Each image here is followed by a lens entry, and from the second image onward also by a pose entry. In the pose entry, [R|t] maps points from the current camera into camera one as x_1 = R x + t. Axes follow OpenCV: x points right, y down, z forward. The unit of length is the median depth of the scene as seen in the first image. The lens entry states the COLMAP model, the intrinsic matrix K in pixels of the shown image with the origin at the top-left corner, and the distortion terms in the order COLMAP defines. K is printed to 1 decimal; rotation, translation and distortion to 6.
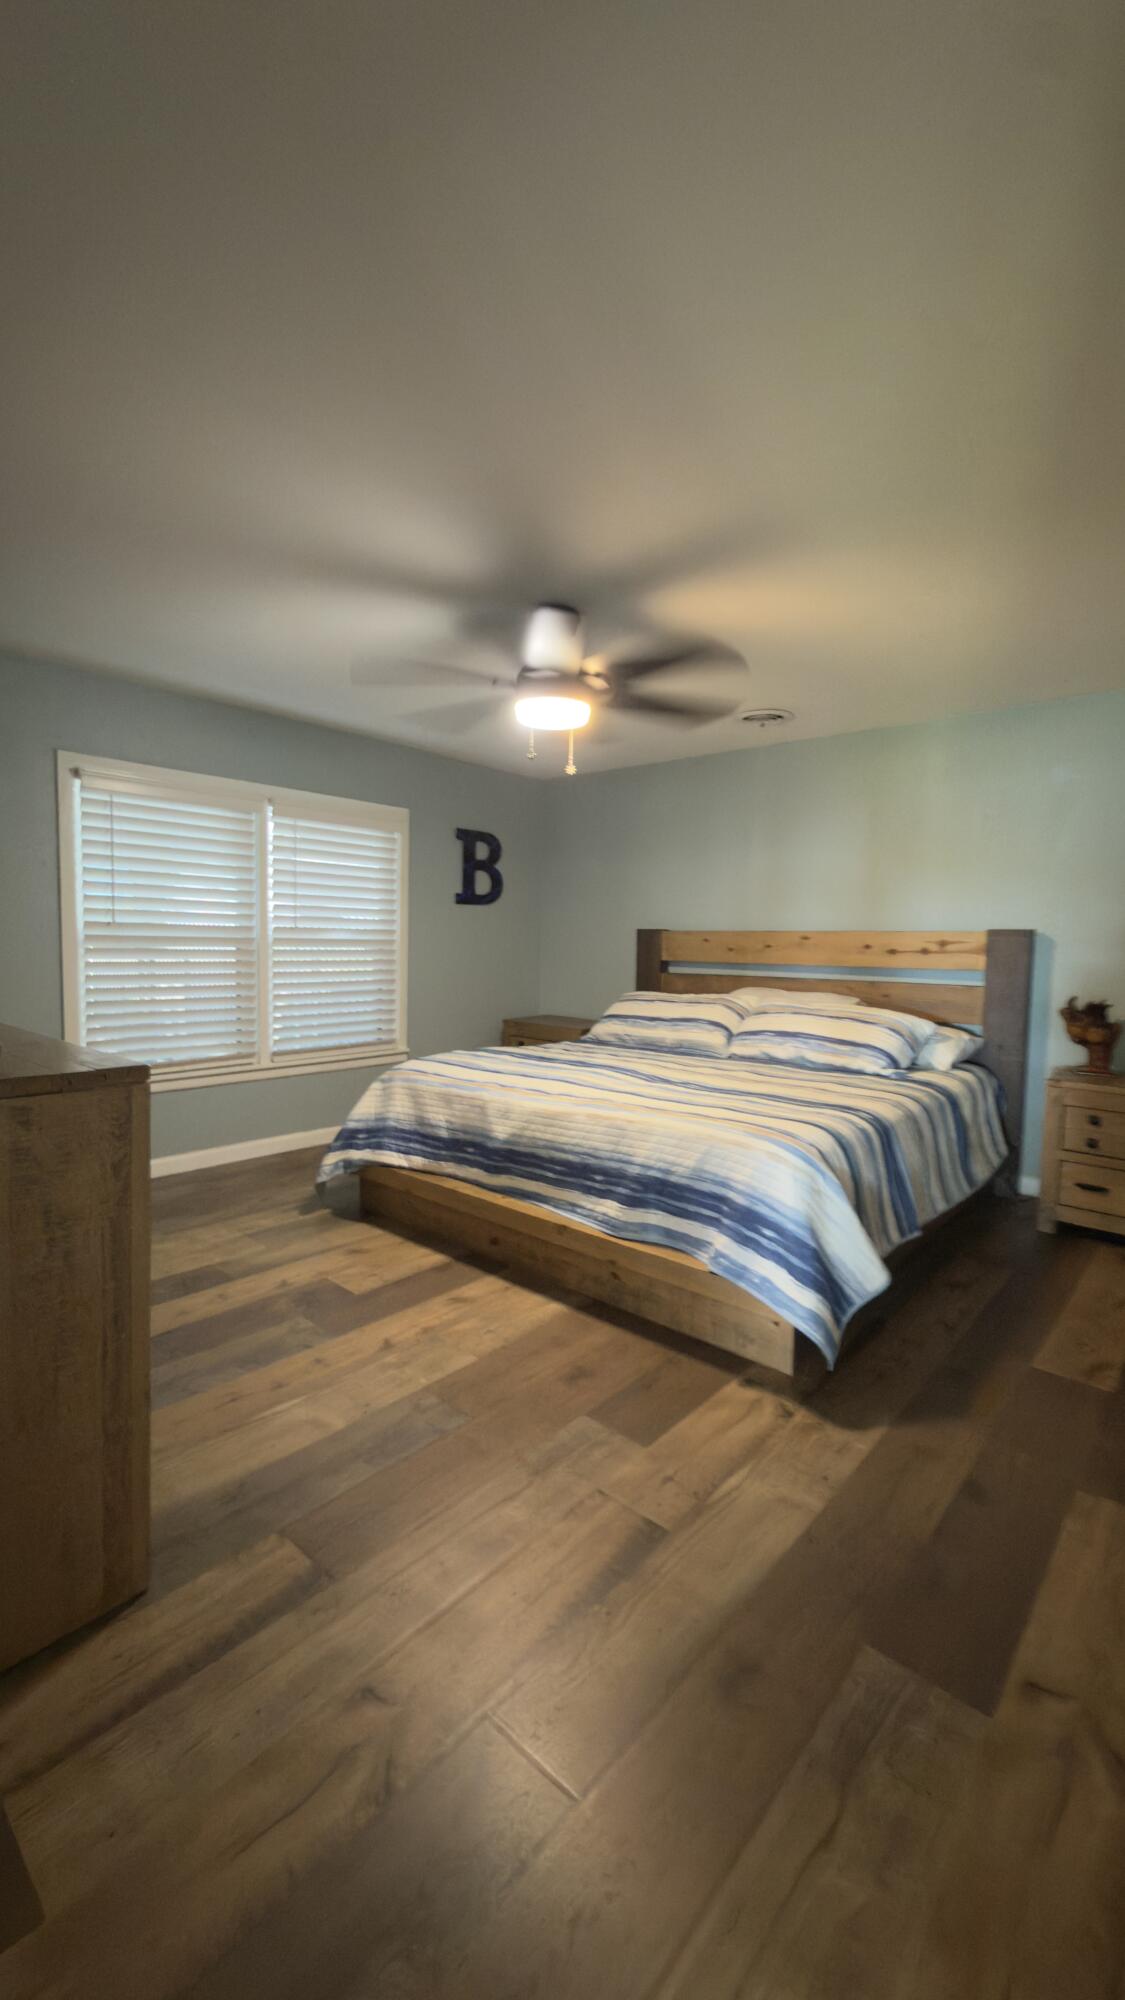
lens RADIAL K [[800.9, 0, 562.5], [0, 800.9, 1000.0], [0, 0, 1]] dist [0.001706, 0.000209]
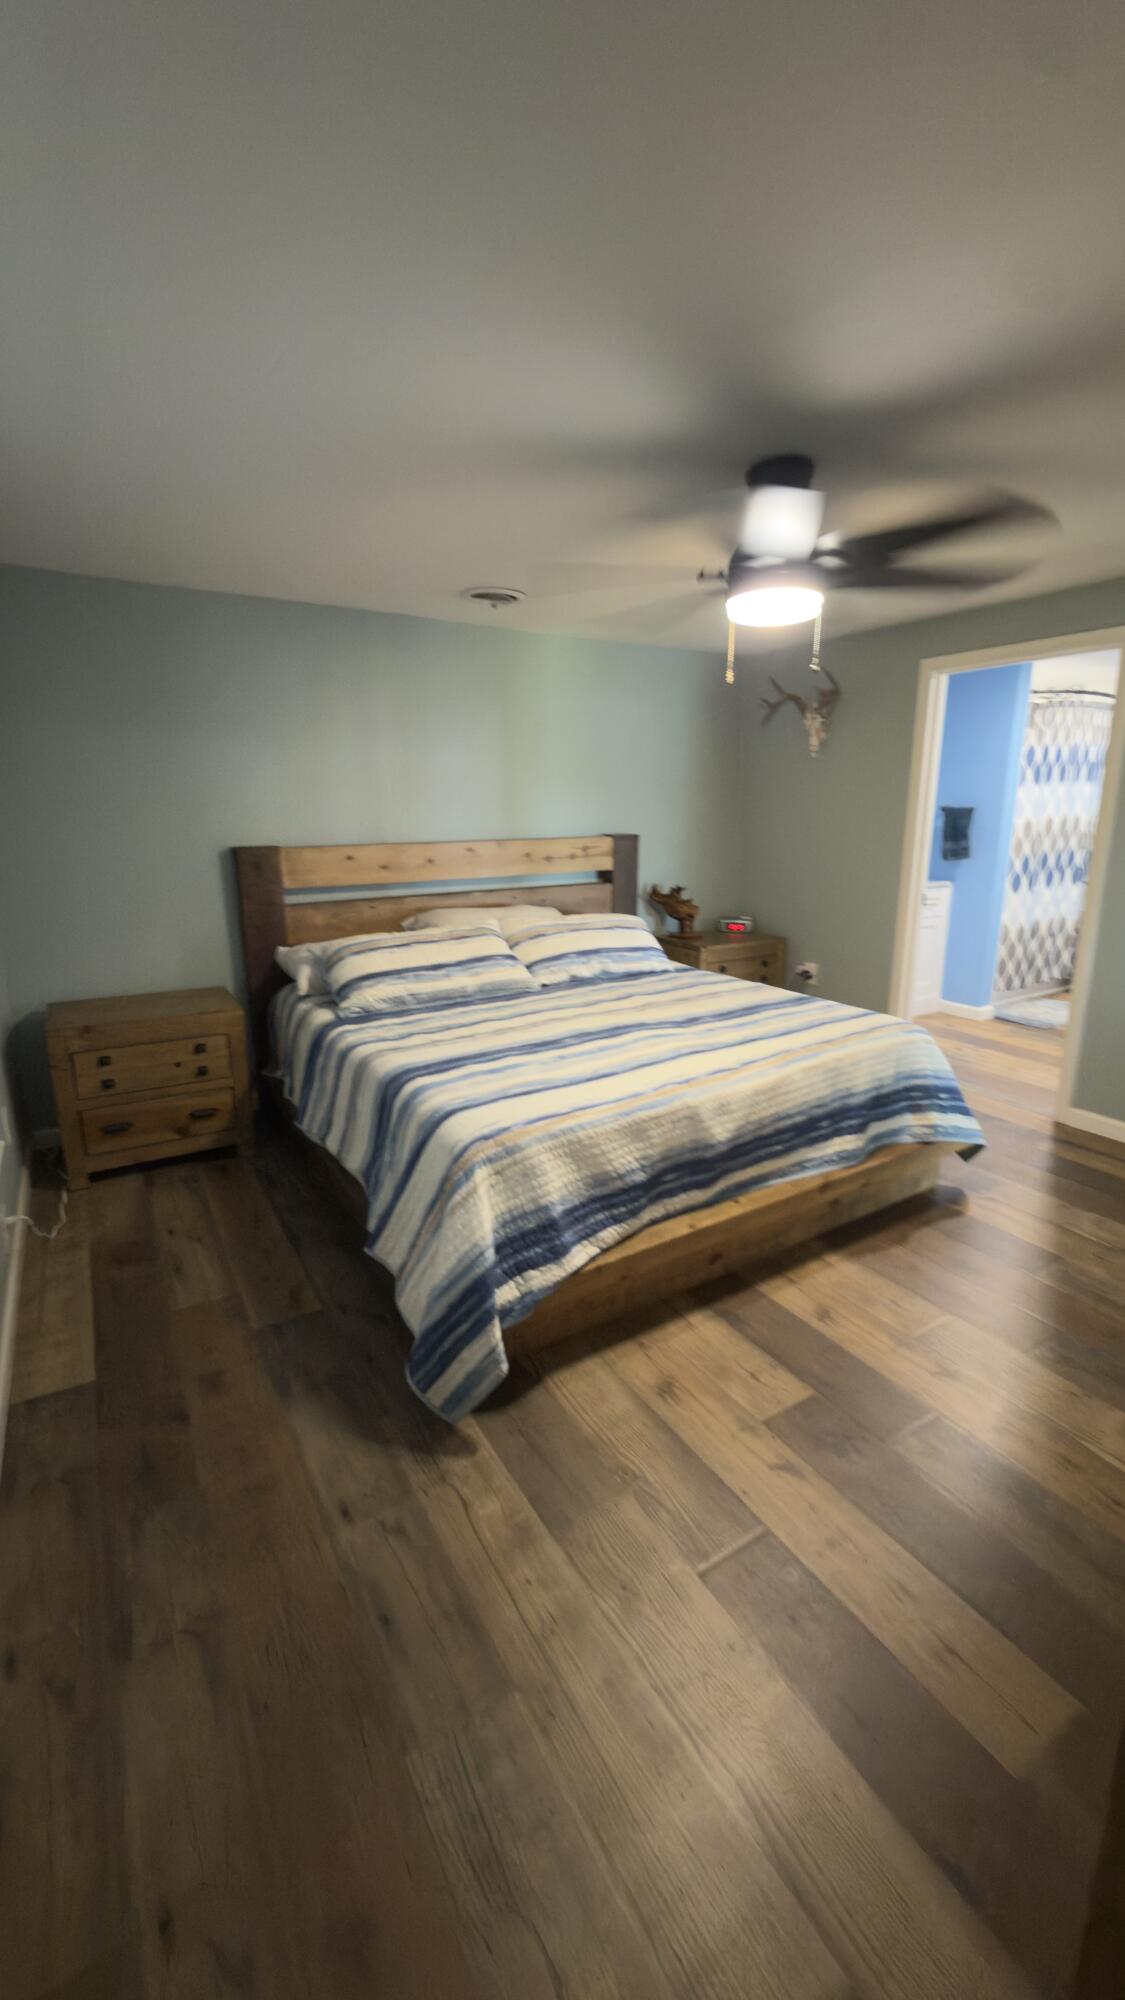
lens RADIAL K [[800.9, 0, 562.5], [0, 800.9, 1000.0], [0, 0, 1]] dist [0.001706, 0.000209]
pose [[0.291059, -0.245852, 0.924576, -0.806131], [0.080067, 0.969287, 0.232535, -0.162216], [-0.953349, 0.006346, 0.301804, 0.860016]]
